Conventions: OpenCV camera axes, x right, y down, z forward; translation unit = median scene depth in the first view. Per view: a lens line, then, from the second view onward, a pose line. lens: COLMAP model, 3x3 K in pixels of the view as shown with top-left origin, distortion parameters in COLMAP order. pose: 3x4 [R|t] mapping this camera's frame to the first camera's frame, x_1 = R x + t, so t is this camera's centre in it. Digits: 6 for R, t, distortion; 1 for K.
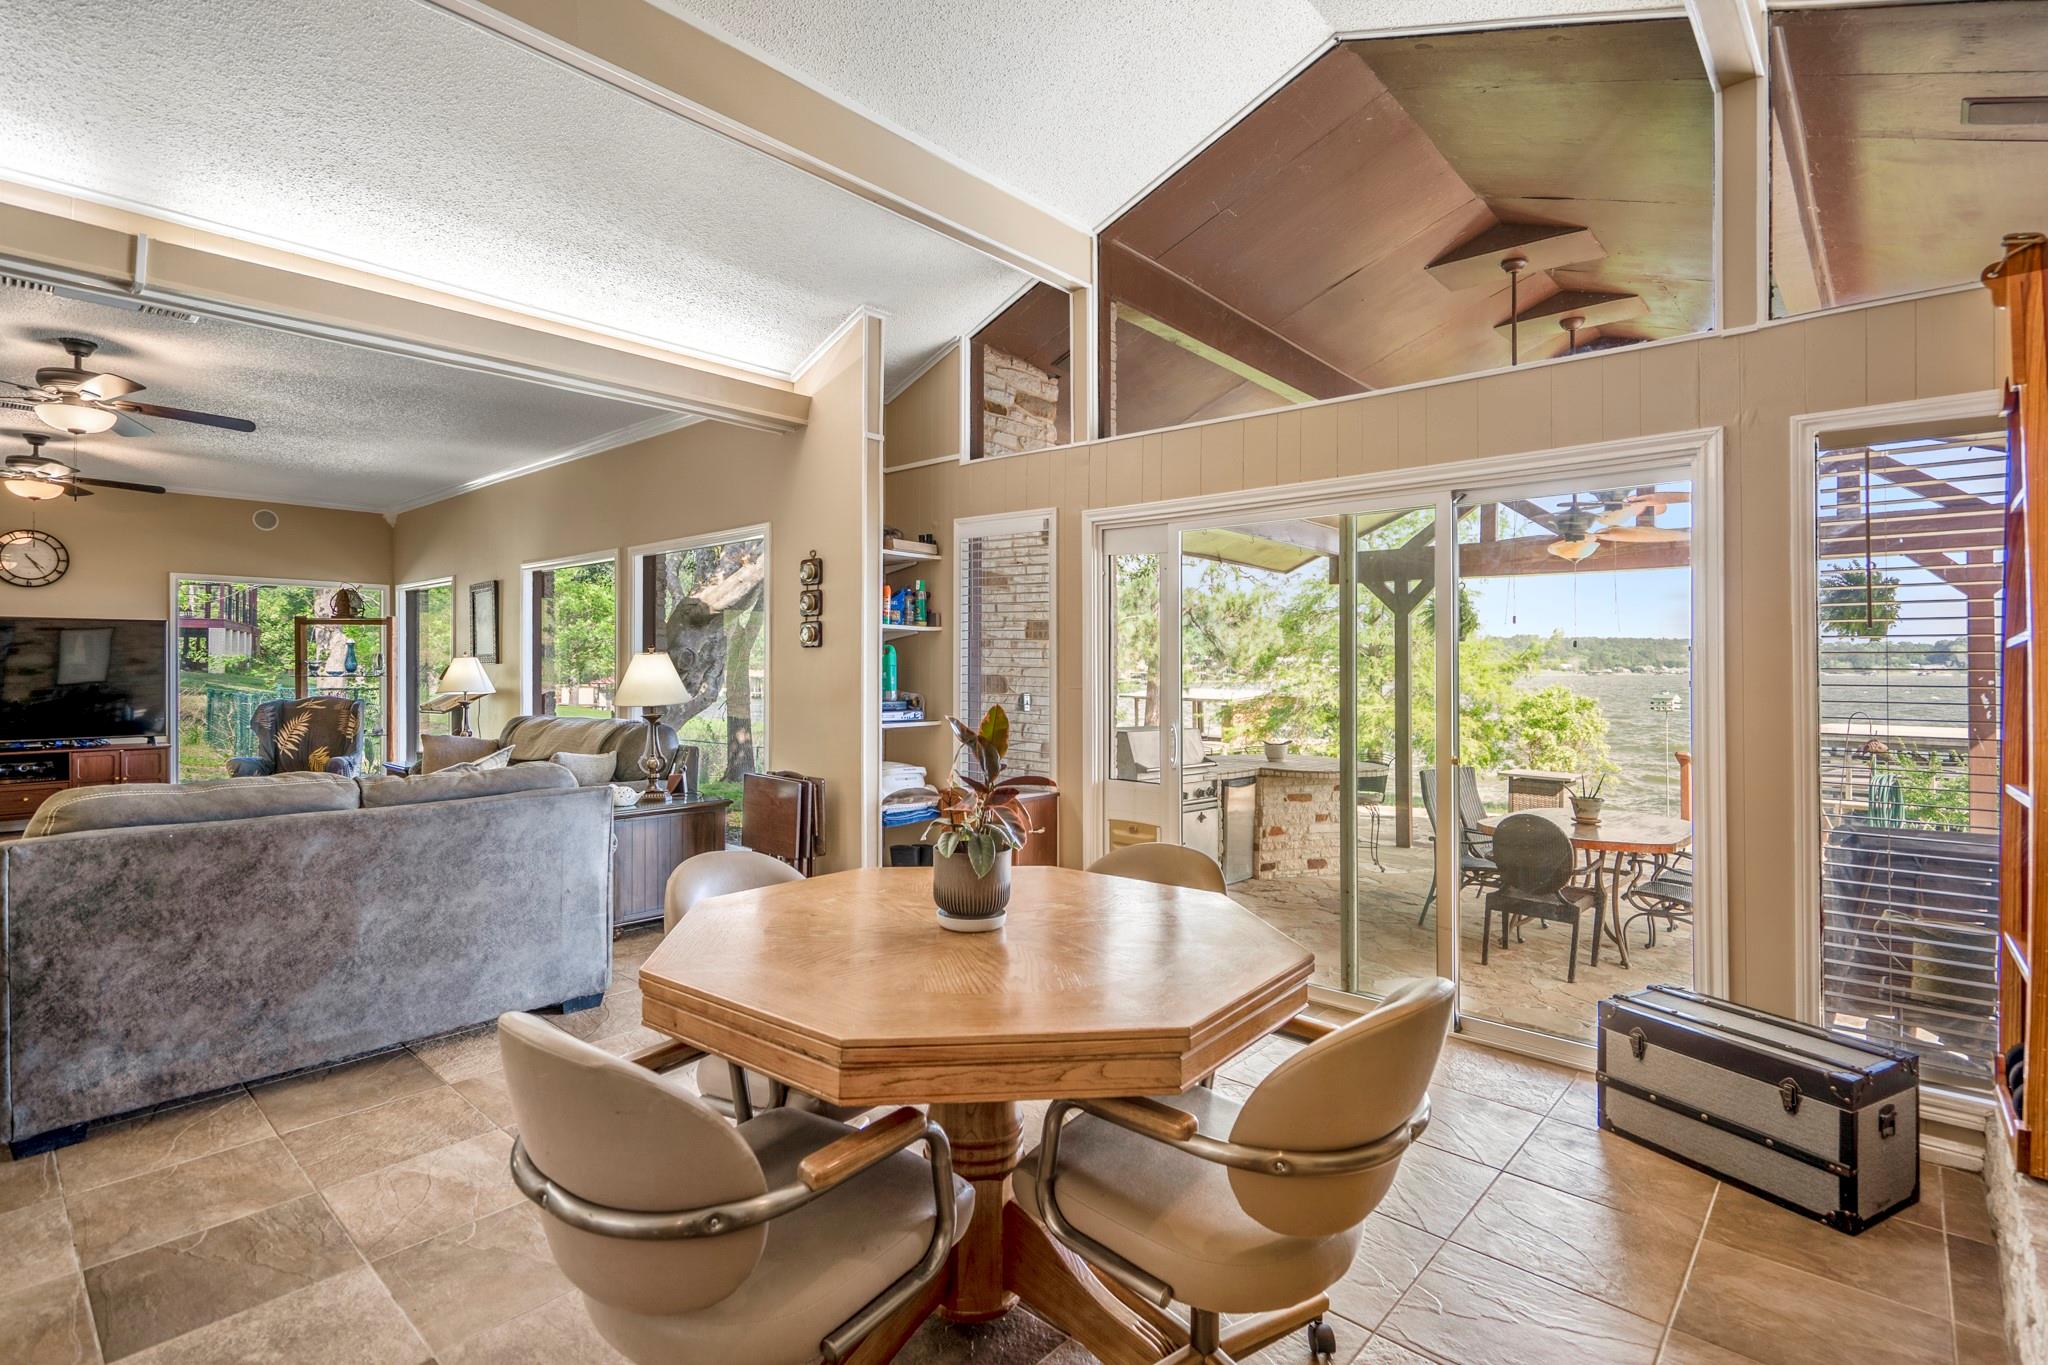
lens RADIAL K [[963.9, 0, 1029.5], [0, 963.9, 656.0], [0, 0, 1]] dist [0.001788, 0.000497]
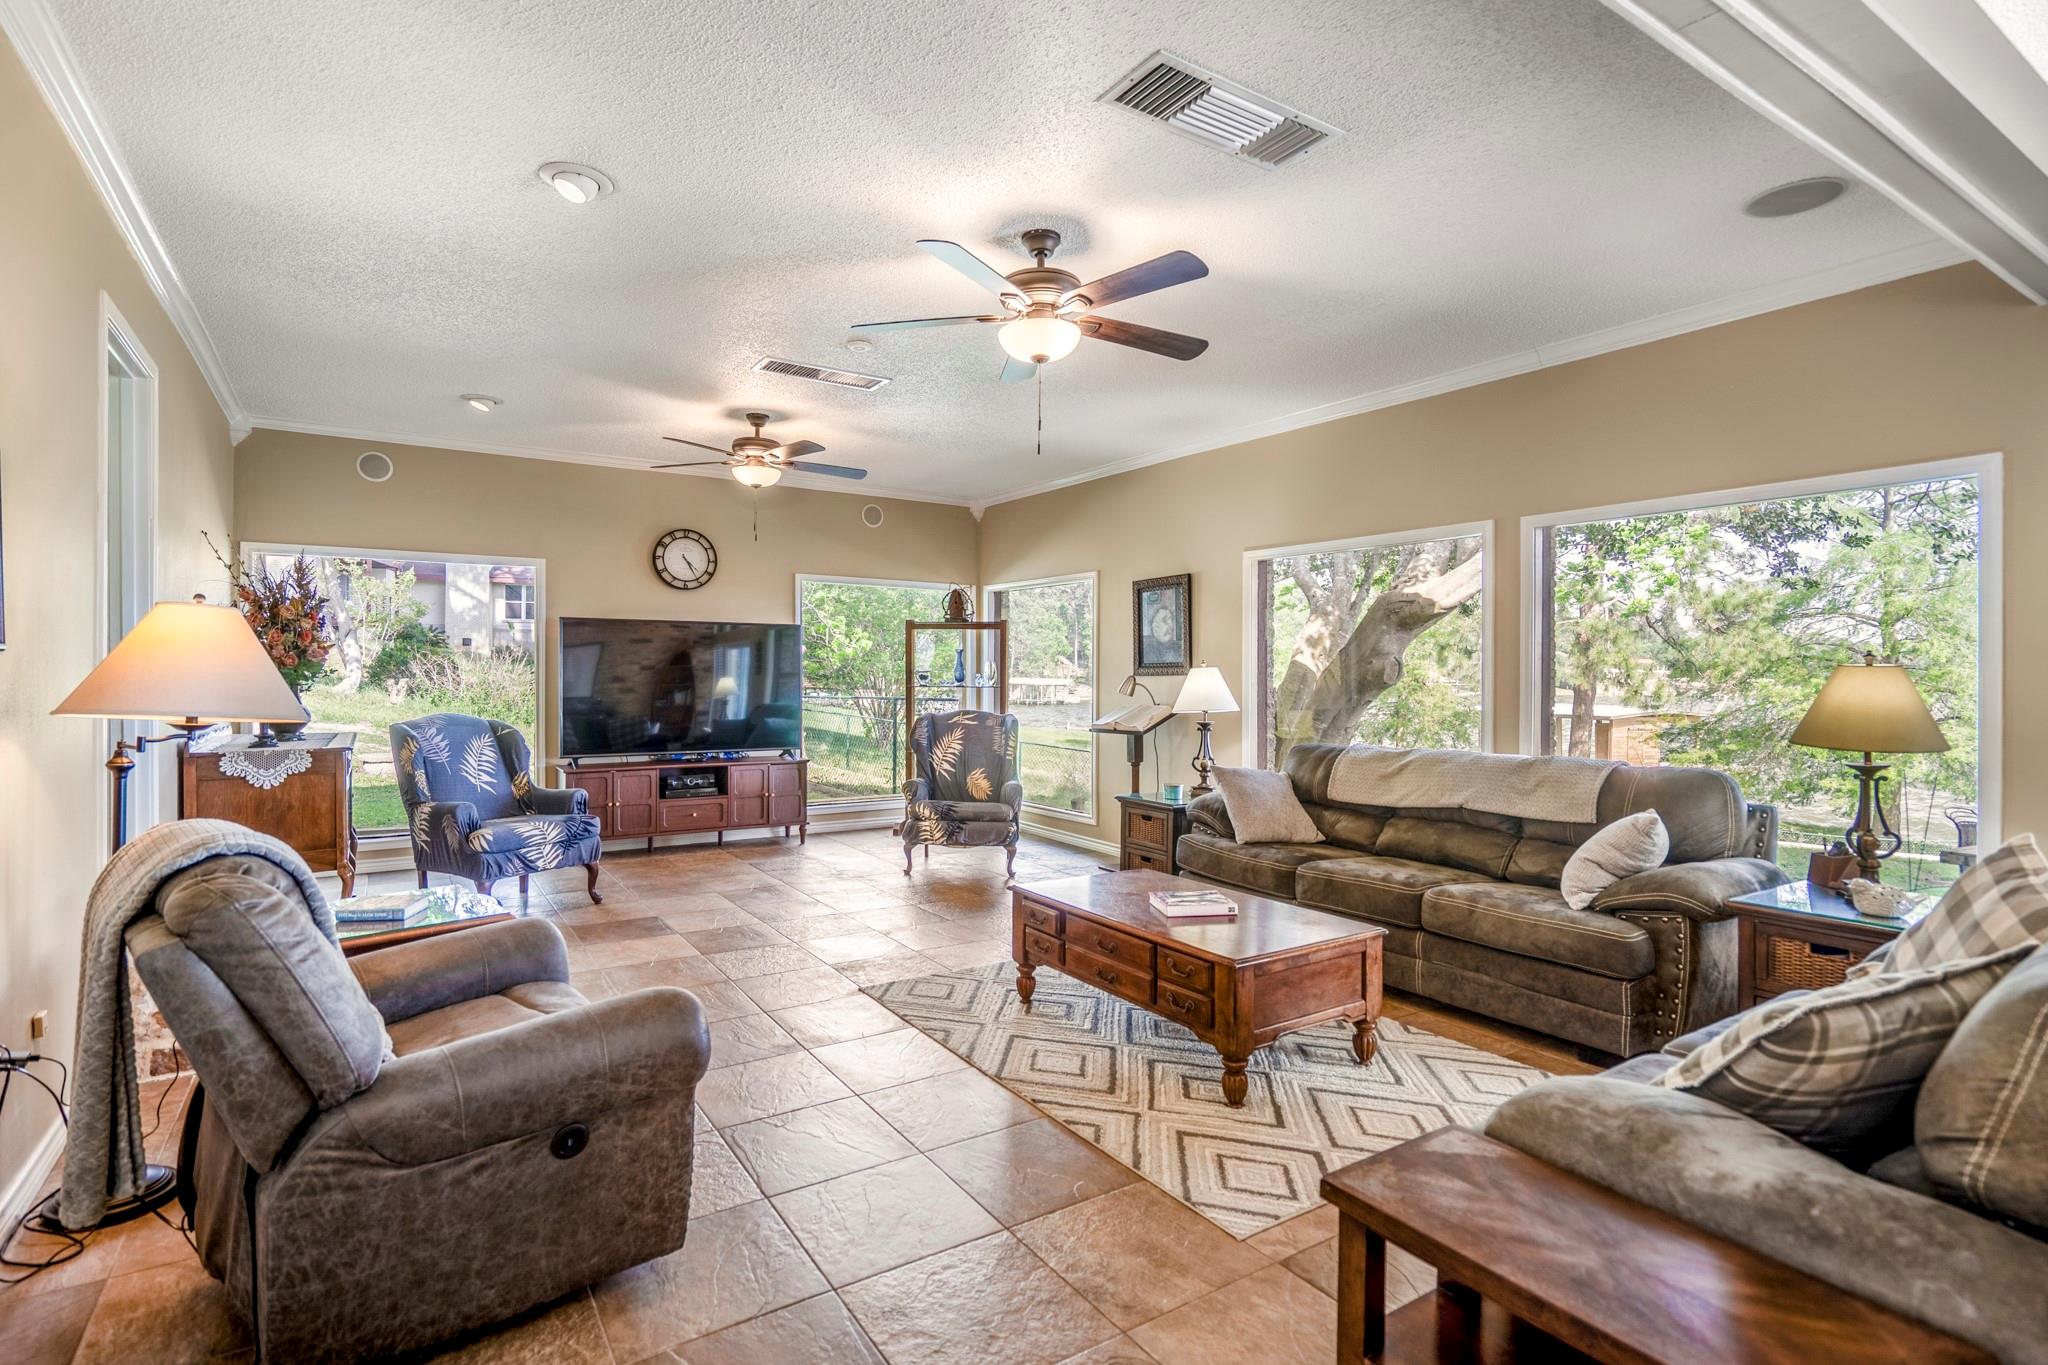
lens RADIAL K [[947.7, 0, 1023.0], [0, 947.7, 677.2], [0, 0, 1]] dist [0.000108, 0.000215]
pose [[0.970916, 0.009766, -0.239219, -0.490522], [-0.007118, 0.999903, 0.011934, 0.001117], [0.239313, -0.009884, 0.970892, 0.175709]]
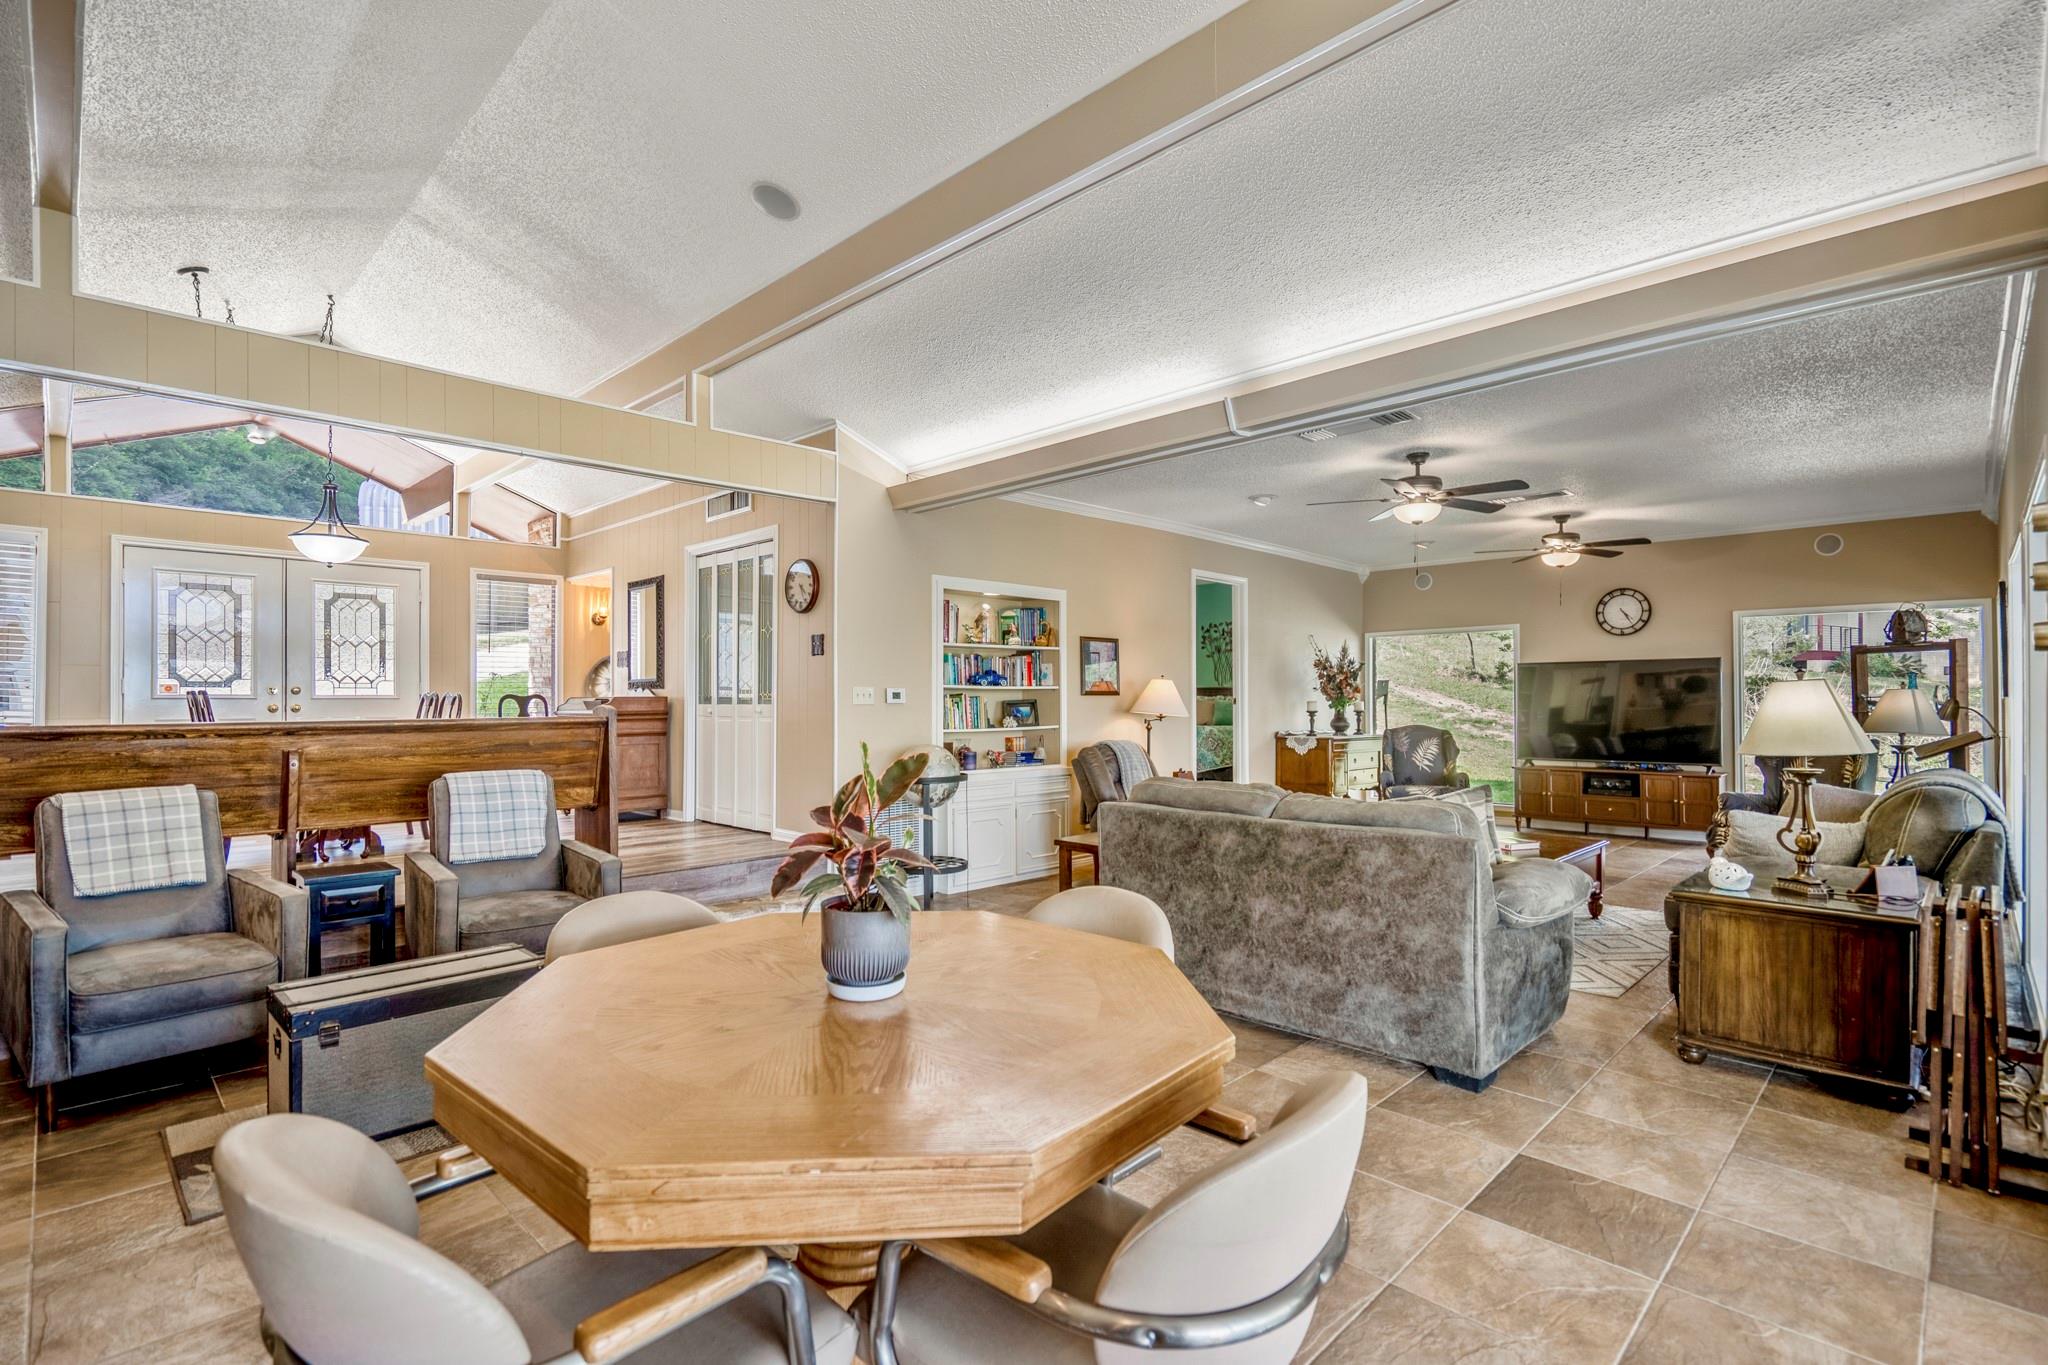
lens RADIAL K [[968.0, 0, 1024.1], [0, 968.0, 701.5], [0, 0, 1]] dist [-0.000034, 0.000260]
pose [[-0.048243, 0.000079, -0.998836, 0.211505], [0.009875, 0.999951, -0.000398, 0.004515], [0.998787, -0.009882, -0.048241, 0.306723]]
